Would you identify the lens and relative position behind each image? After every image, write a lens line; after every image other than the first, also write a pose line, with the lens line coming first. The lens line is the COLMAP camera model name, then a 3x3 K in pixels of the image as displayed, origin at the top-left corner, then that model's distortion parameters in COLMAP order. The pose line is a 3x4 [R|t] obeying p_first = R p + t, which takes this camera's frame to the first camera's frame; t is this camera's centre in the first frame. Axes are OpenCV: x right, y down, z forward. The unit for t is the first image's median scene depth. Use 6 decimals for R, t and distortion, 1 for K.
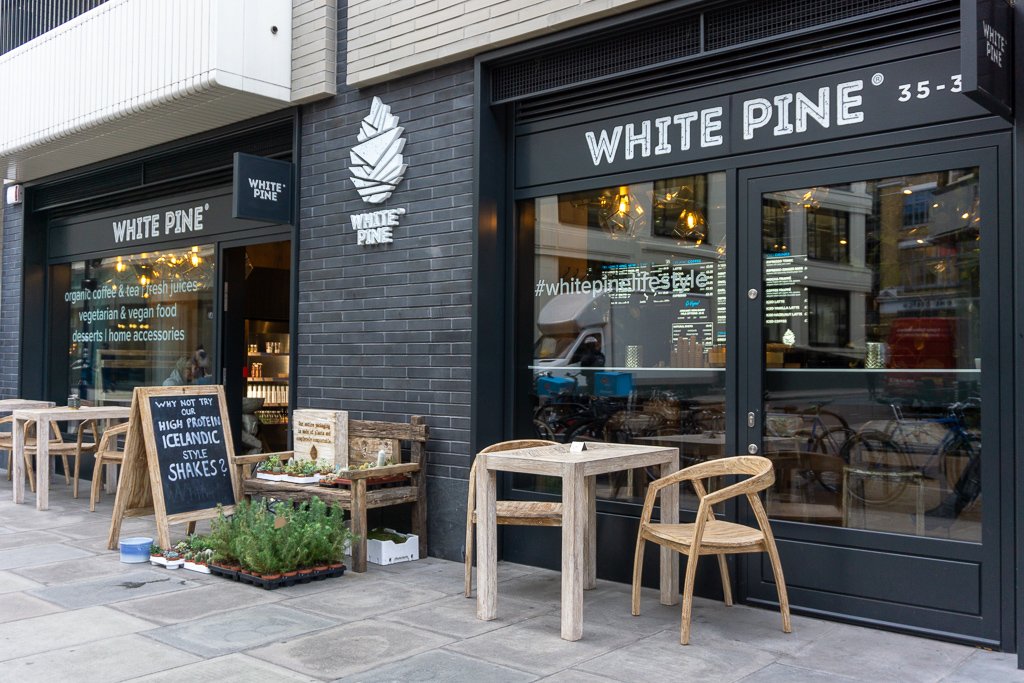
lens RADIAL K [[979.2, 0, 512.4], [0, 979.2, 340.7], [0, 0, 1]] dist [0.012222, 0.000000]
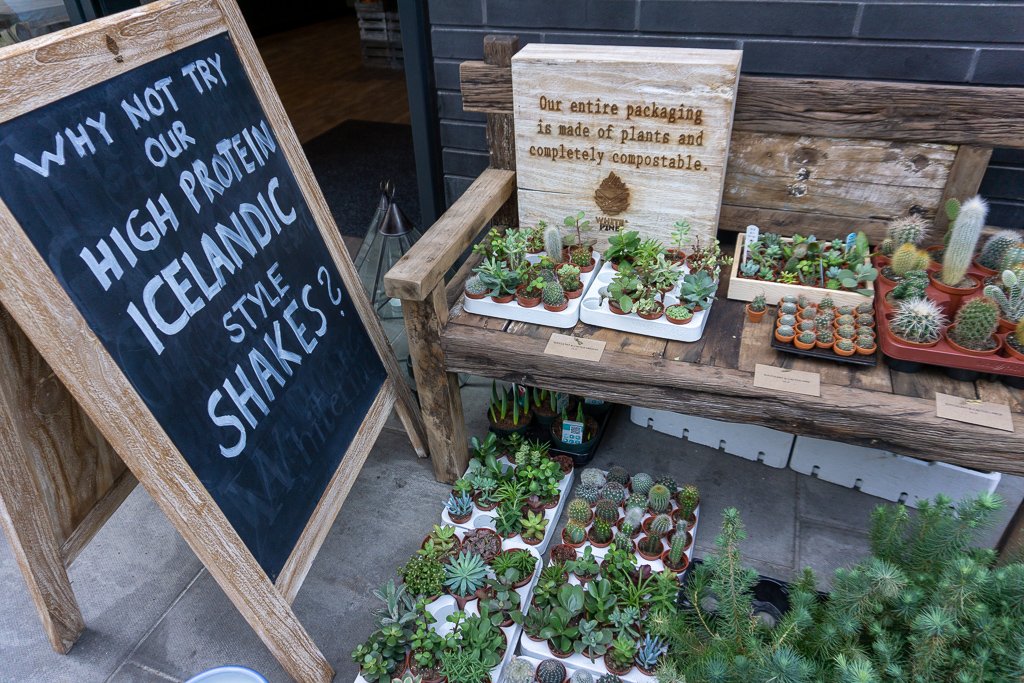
lens RADIAL K [[691.2, 0, 513.0], [0, 691.2, 342.5], [0, 0, 1]] dist [-0.007721, -0.000877]
pose [[0.933013, -0.240060, 0.268065, -0.307887], [0.040122, 0.809703, 0.585467, 0.019627], [-0.357600, -0.535493, 0.765095, 0.819890]]
